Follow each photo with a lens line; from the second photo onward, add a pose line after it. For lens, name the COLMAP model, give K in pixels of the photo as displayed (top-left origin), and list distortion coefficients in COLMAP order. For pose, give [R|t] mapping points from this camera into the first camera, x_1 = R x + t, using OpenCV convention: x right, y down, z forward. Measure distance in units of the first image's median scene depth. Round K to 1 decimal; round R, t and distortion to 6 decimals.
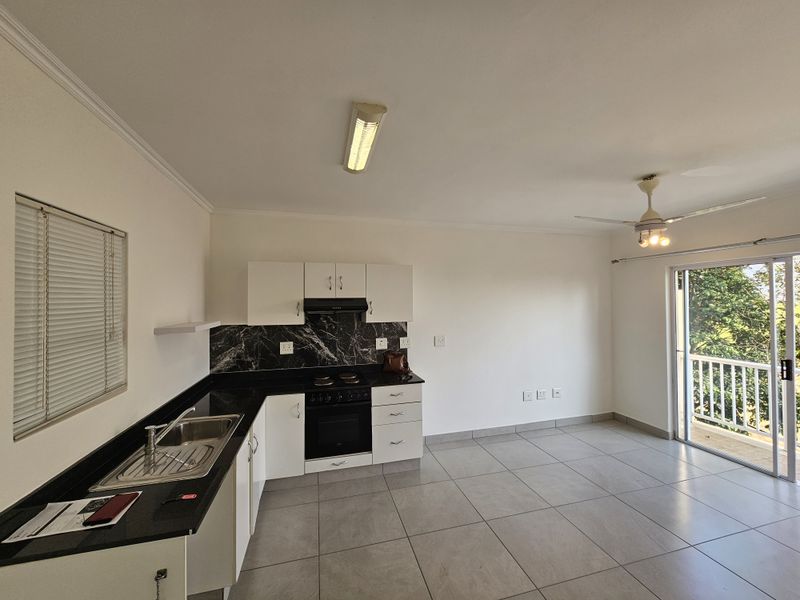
lens RADIAL K [[325.1, 0, 403.6], [0, 325.1, 299.3], [0, 0, 1]] dist [-0.002876, -0.000006]
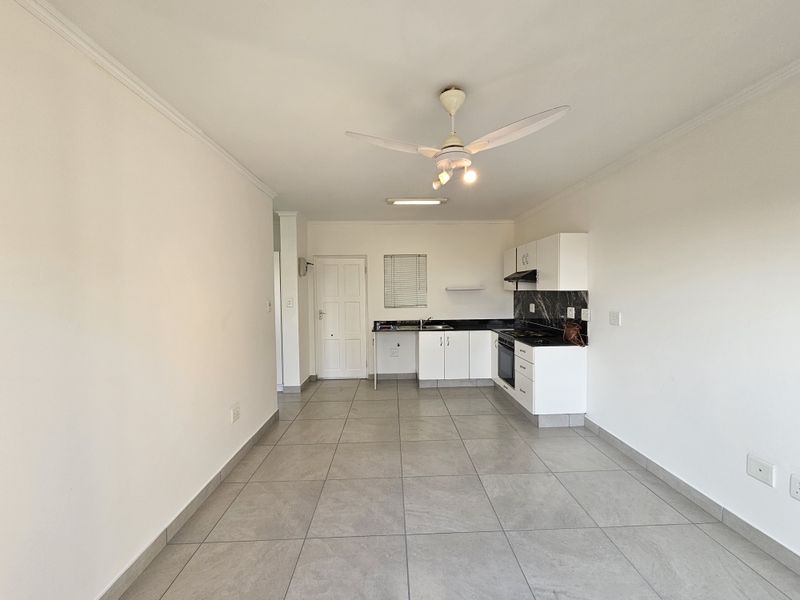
lens RADIAL K [[325.1, 0, 403.6], [0, 325.1, 299.3], [0, 0, 1]] dist [-0.002876, -0.000006]
pose [[-0.224013, 0.039364, -0.973791, 1.050398], [0.023606, 0.999110, 0.034957, 0.047177], [0.974300, -0.015157, -0.224743, 0.728785]]
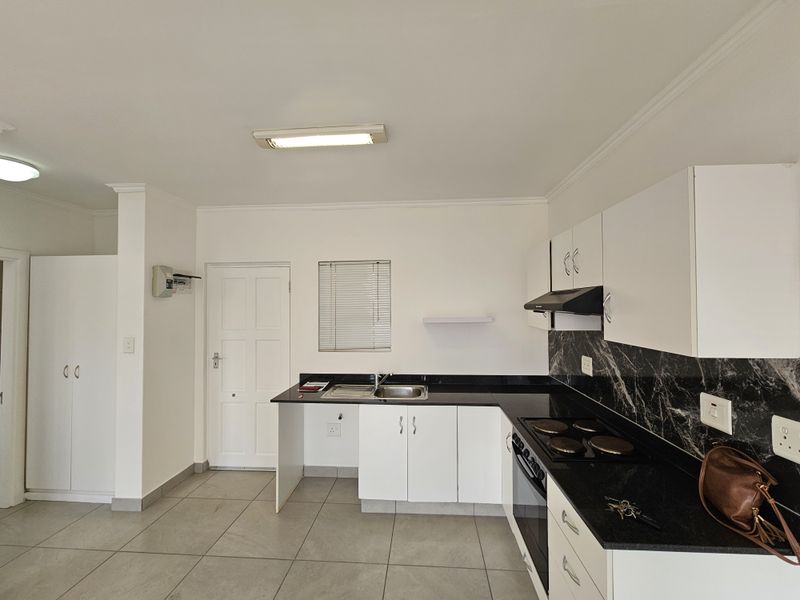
lens RADIAL K [[325.1, 0, 403.6], [0, 325.1, 299.3], [0, 0, 1]] dist [-0.002876, -0.000006]
pose [[-0.326298, -0.009548, -0.945219, 0.374937], [0.018104, 0.999702, -0.016348, 0.015689], [0.945093, -0.022447, -0.326028, 0.810845]]
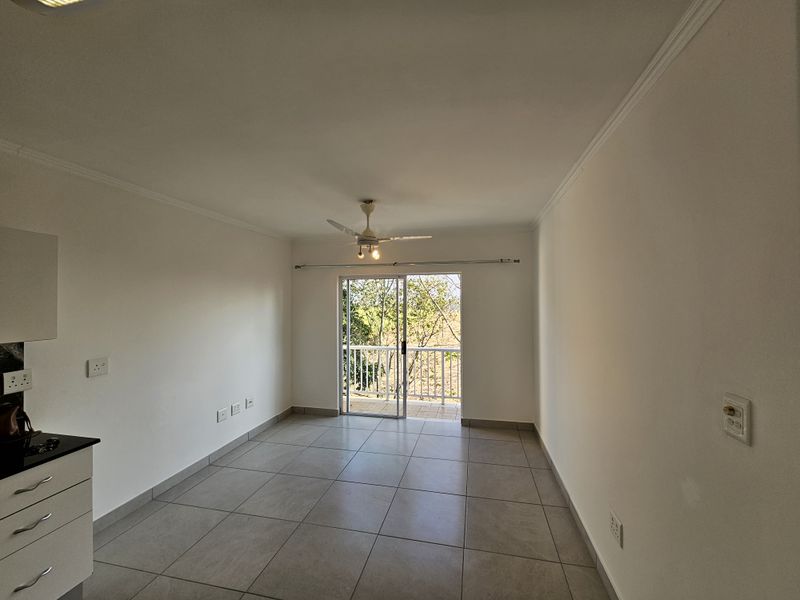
lens RADIAL K [[325.1, 0, 403.6], [0, 325.1, 299.3], [0, 0, 1]] dist [-0.002876, -0.000006]
pose [[0.464005, 0.014648, 0.885712, -0.175729], [-0.009387, 0.999888, -0.011619, 0.001618], [-0.885783, -0.002923, 0.464091, 0.218275]]
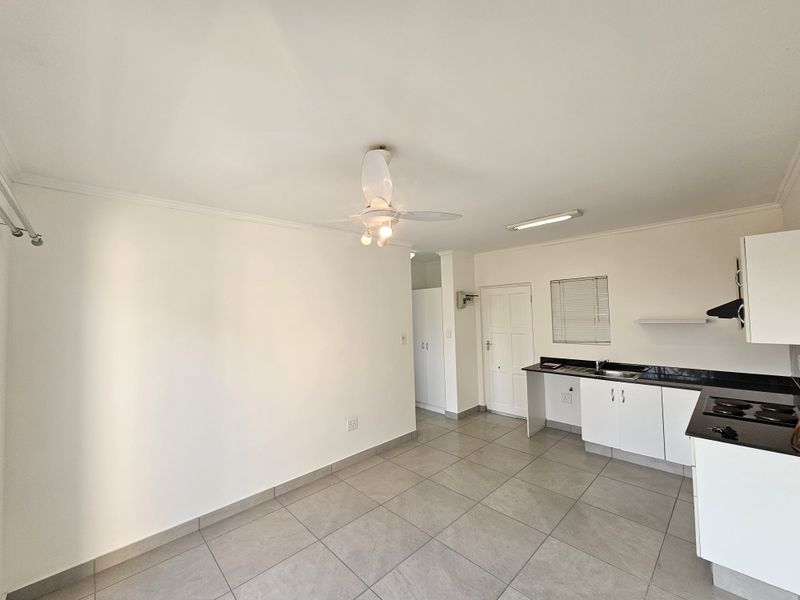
lens RADIAL K [[325.1, 0, 403.6], [0, 325.1, 299.3], [0, 0, 1]] dist [-0.002876, -0.000006]
pose [[-0.874383, 0.015693, -0.484982, 0.743105], [0.041193, 0.998269, -0.041967, -0.002087], [0.483484, -0.056673, -0.873516, 1.140391]]
